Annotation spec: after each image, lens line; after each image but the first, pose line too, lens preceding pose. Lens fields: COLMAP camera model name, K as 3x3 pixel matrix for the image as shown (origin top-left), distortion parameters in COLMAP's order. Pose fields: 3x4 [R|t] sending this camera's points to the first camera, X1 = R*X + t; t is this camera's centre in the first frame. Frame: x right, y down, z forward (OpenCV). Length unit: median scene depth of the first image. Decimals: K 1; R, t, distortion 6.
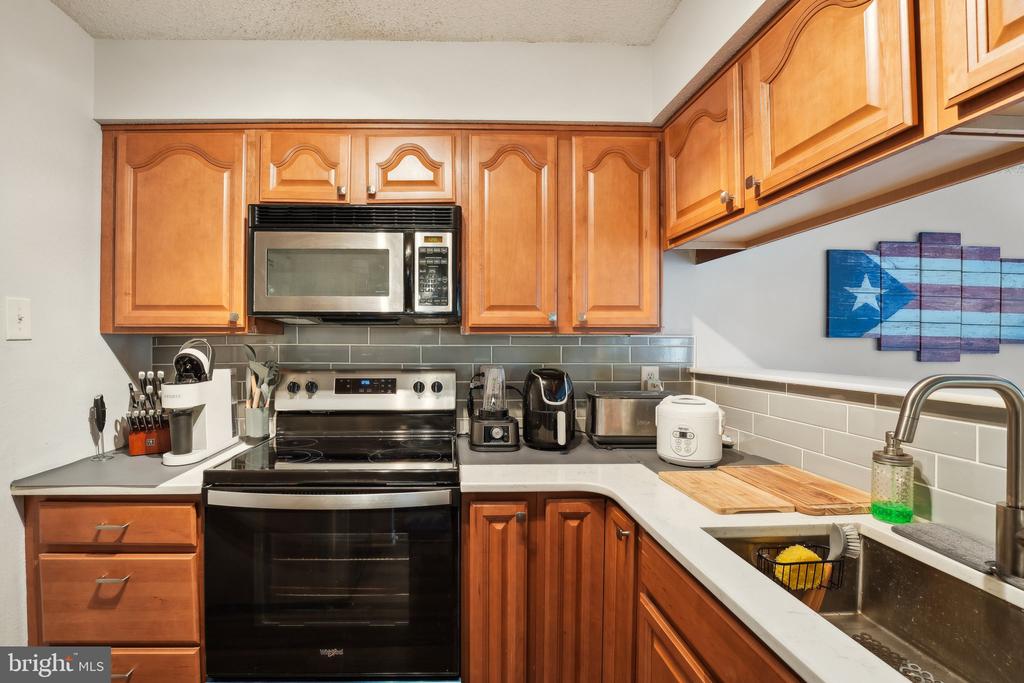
lens RADIAL K [[439.1, 0, 461.4], [0, 439.1, 345.3], [0, 0, 1]] dist [-0.024160, -0.001031]
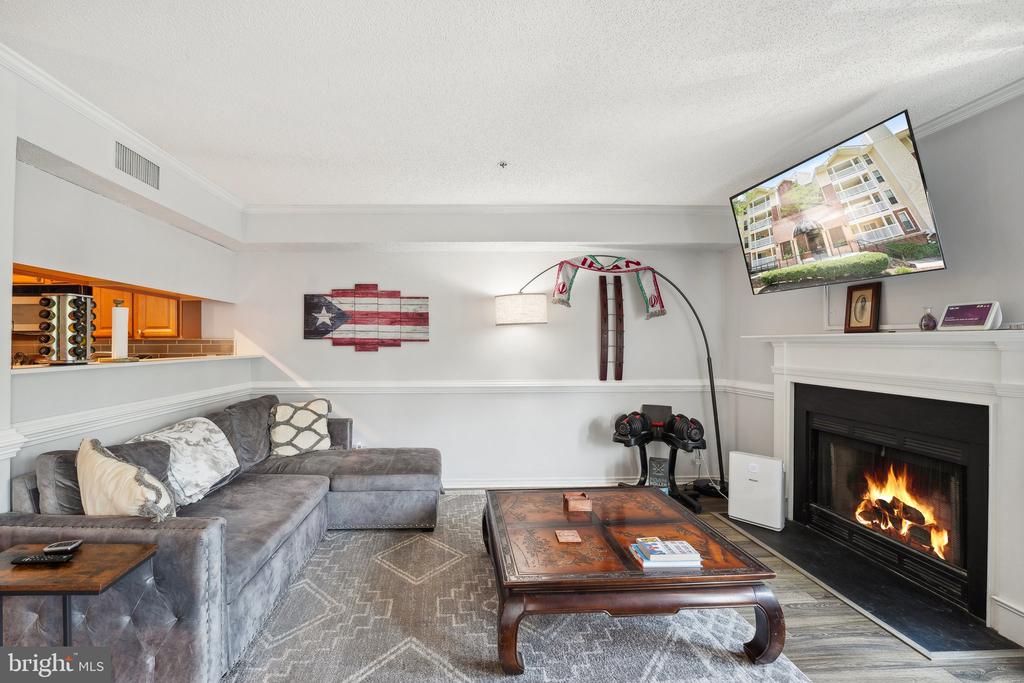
lens RADIAL K [[427.9, 0, 495.5], [0, 427.9, 335.6], [0, 0, 1]] dist [-0.020777, 0.005245]
pose [[0.999495, -0.007519, 0.030884, 2.077825], [0.008187, 0.999734, -0.021543, 0.017995], [-0.030714, 0.021785, 0.999291, -1.197558]]
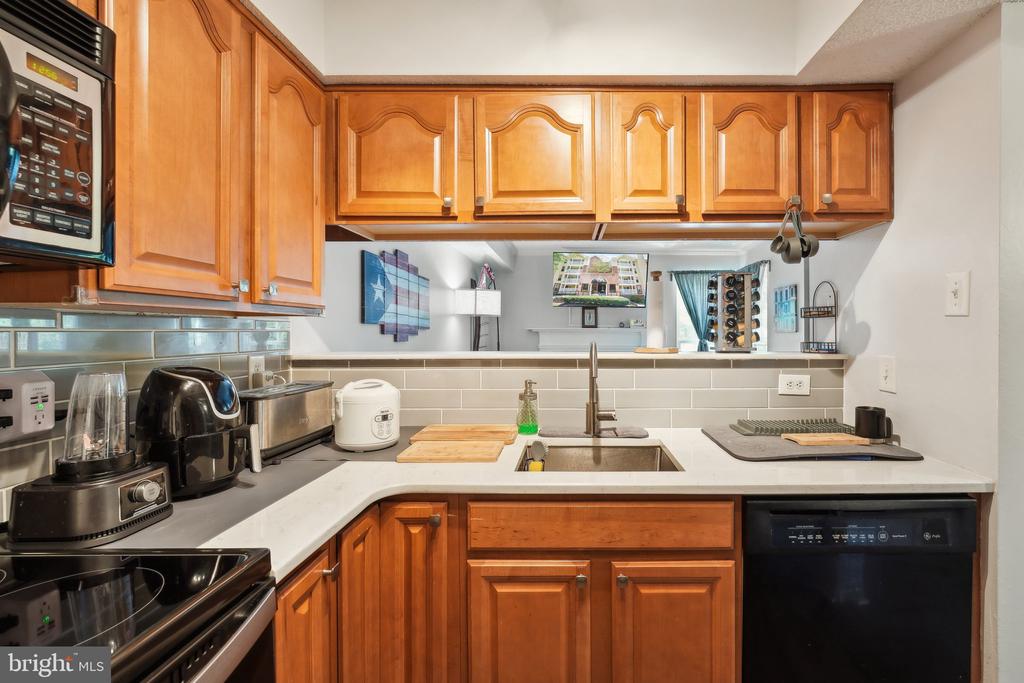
lens RADIAL K [[439.1, 0, 572.6], [0, 439.1, 338.4], [0, 0, 1]] dist [-0.024160, -0.001031]
pose [[0.036297, -0.017836, 0.999182, -0.423188], [0.004560, 0.999833, 0.017682, 0.005685], [-0.999331, 0.003915, 0.036373, 0.464920]]
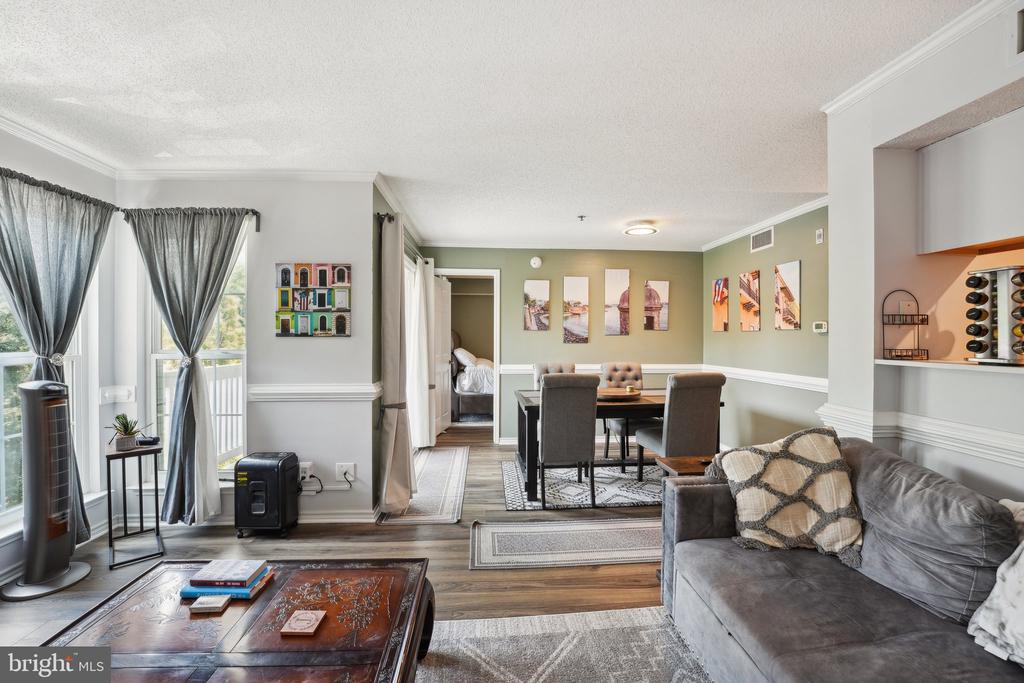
lens RADIAL K [[427.9, 0, 526.2], [0, 427.9, 335.3], [0, 0, 1]] dist [-0.020777, 0.005245]
pose [[-0.997422, -0.003191, -0.071685, 1.923128], [-0.003297, 0.999994, 0.001358, 0.002332], [0.071680, 0.001590, -0.997426, 0.940568]]
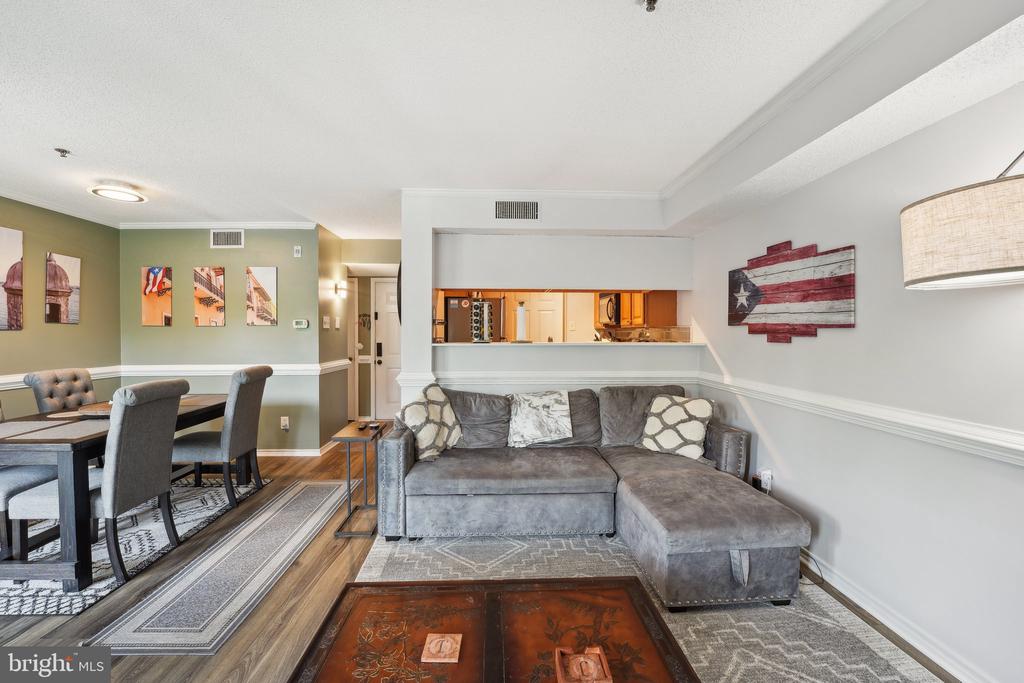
lens RADIAL K [[427.9, 0, 501.9], [0, 427.9, 336.4], [0, 0, 1]] dist [-0.020777, 0.005245]
pose [[0.010611, 0.010892, -0.999884, 3.053940], [-0.001545, 0.999940, 0.010876, 0.008256], [0.999943, 0.001430, 0.010627, 0.168010]]
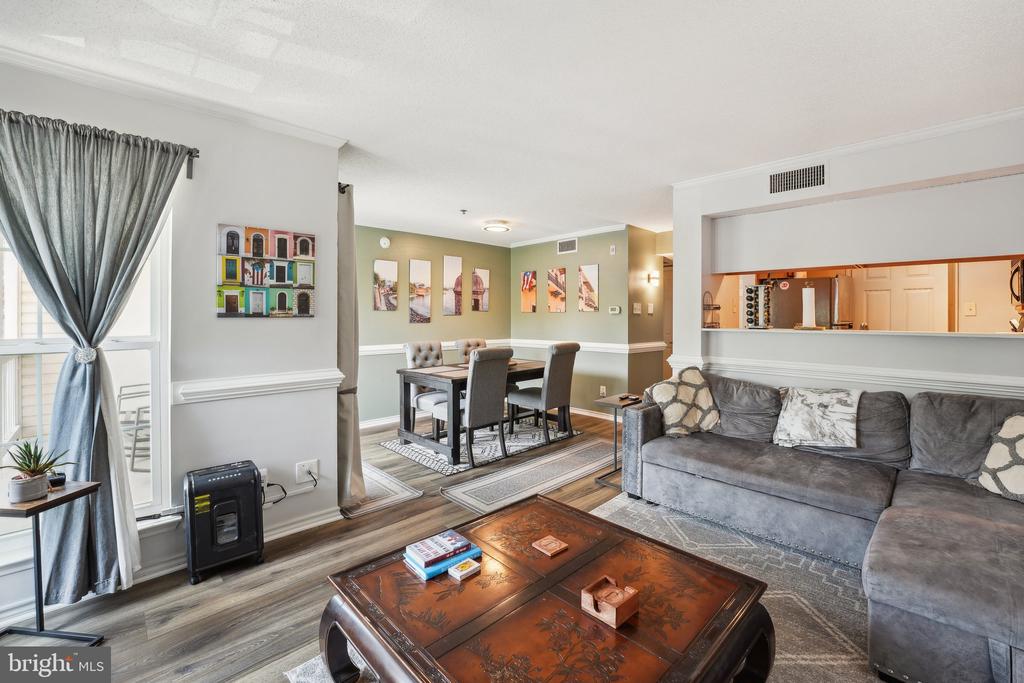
lens RADIAL K [[427.9, 0, 526.0], [0, 427.9, 314.9], [0, 0, 1]] dist [-0.020777, 0.005245]
pose [[-0.716172, -0.003619, -0.697915, 3.078153], [-0.003090, 0.999993, -0.002015, 0.005226], [0.697917, 0.000713, -0.716178, 0.787745]]
